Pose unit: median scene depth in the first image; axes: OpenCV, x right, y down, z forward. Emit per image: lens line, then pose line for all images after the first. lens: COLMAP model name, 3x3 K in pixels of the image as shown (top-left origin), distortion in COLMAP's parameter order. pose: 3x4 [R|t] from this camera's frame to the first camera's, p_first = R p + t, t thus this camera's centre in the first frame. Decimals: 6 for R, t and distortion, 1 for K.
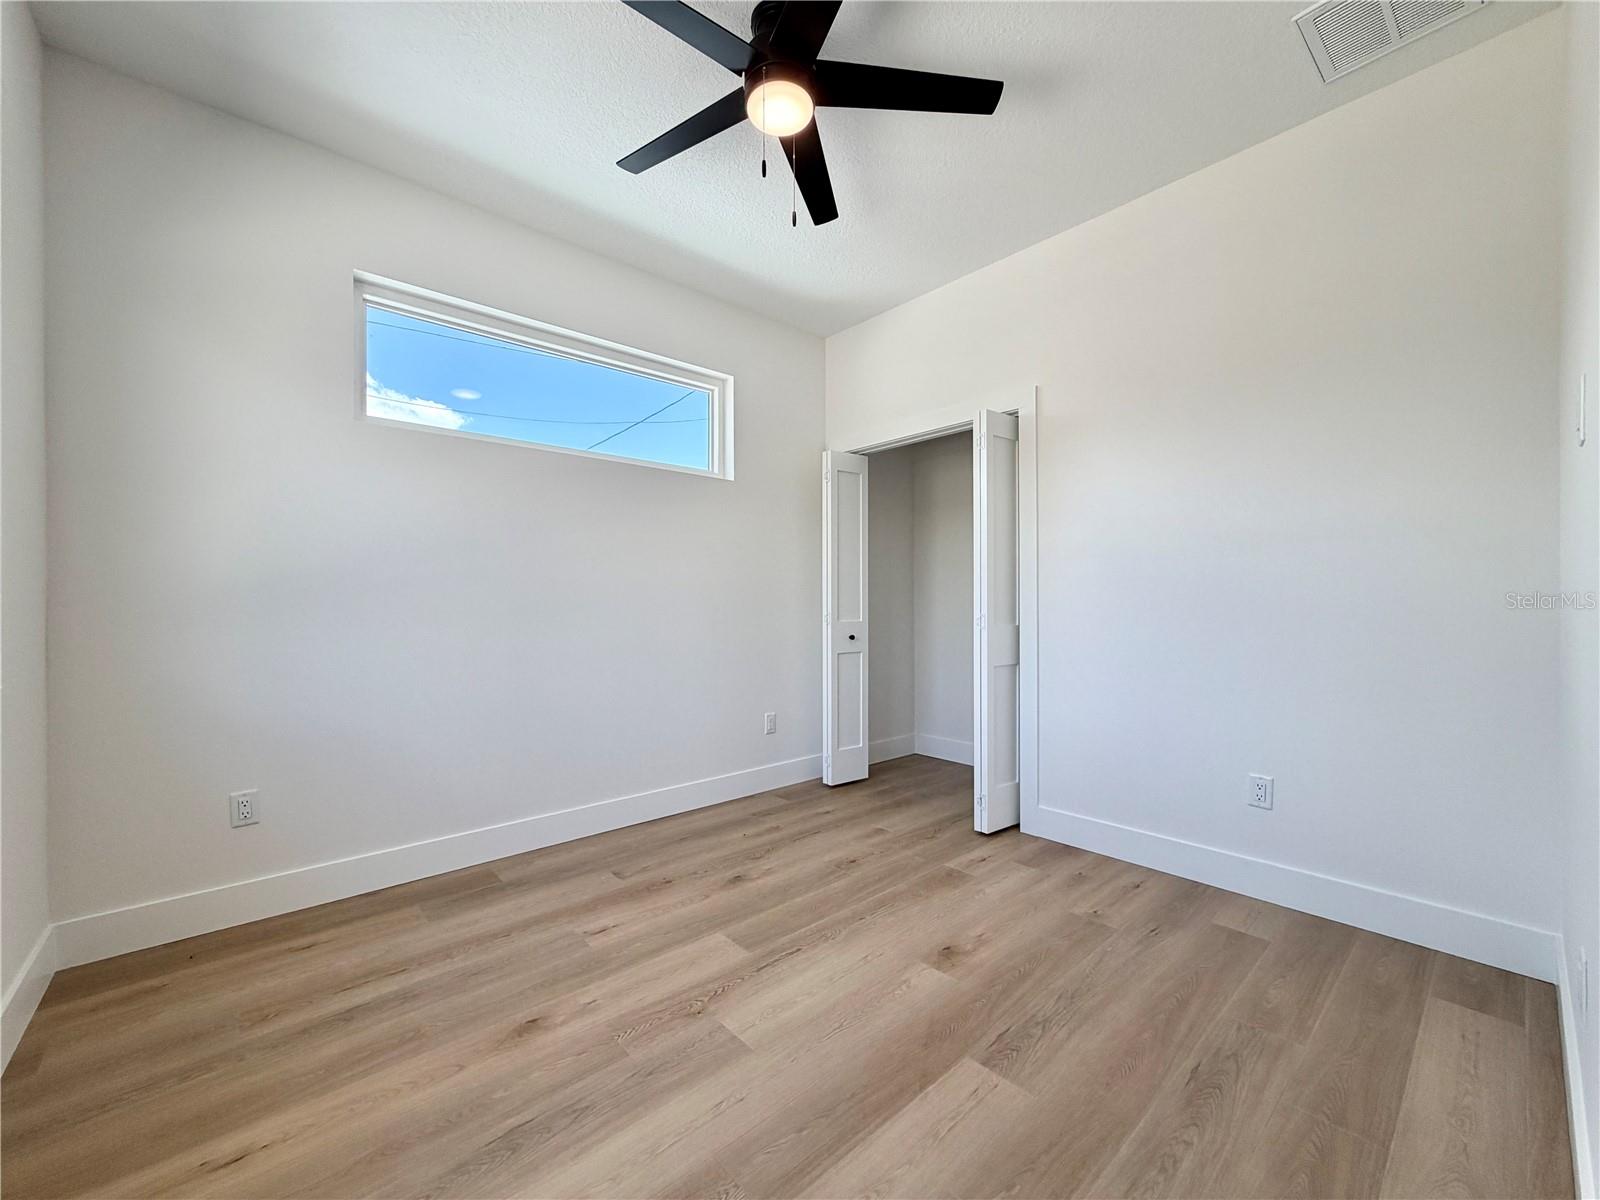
lens RADIAL K [[636.9, 0, 797.2], [0, 636.9, 603.3], [0, 0, 1]] dist [-0.000771, 0.000251]
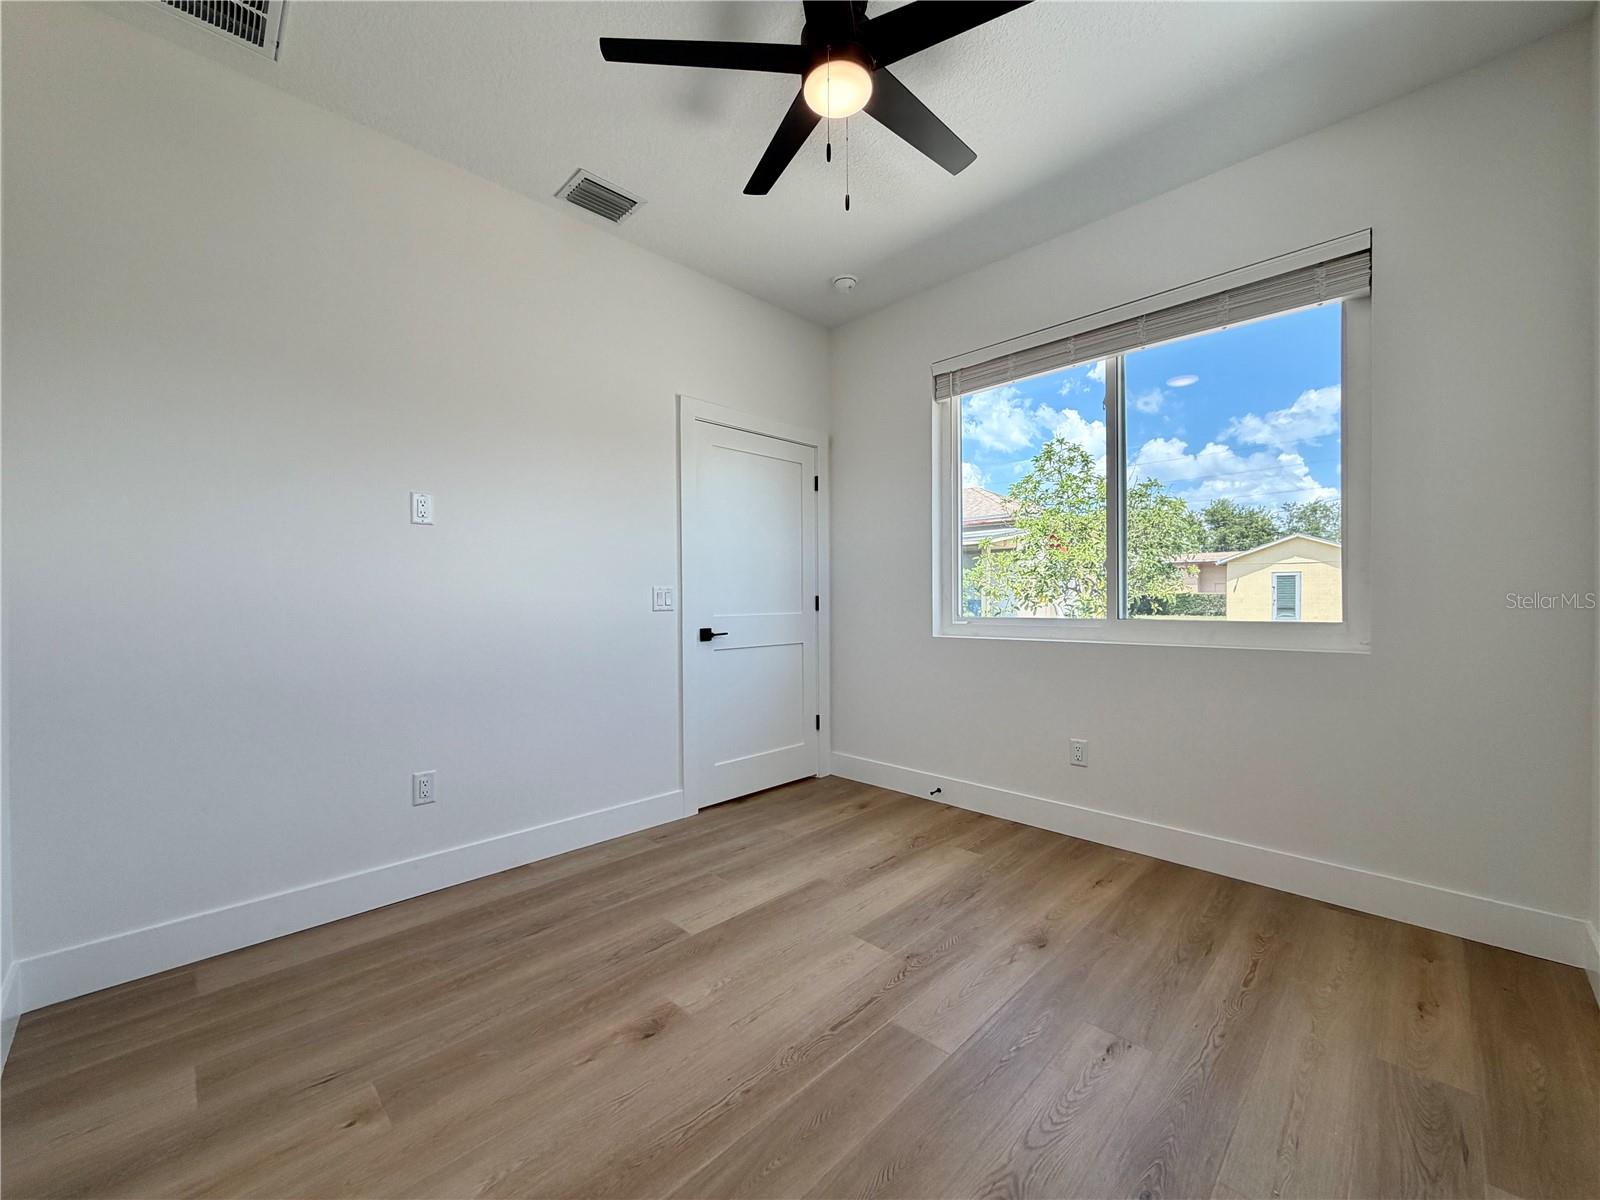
lens RADIAL K [[636.9, 0, 797.2], [0, 636.9, 603.3], [0, 0, 1]] dist [-0.000771, 0.000251]
pose [[-0.997868, 0.009054, -0.064629, 0.109326], [0.008278, 0.999891, 0.012264, -0.007564], [0.064732, 0.011702, -0.997834, 2.039608]]
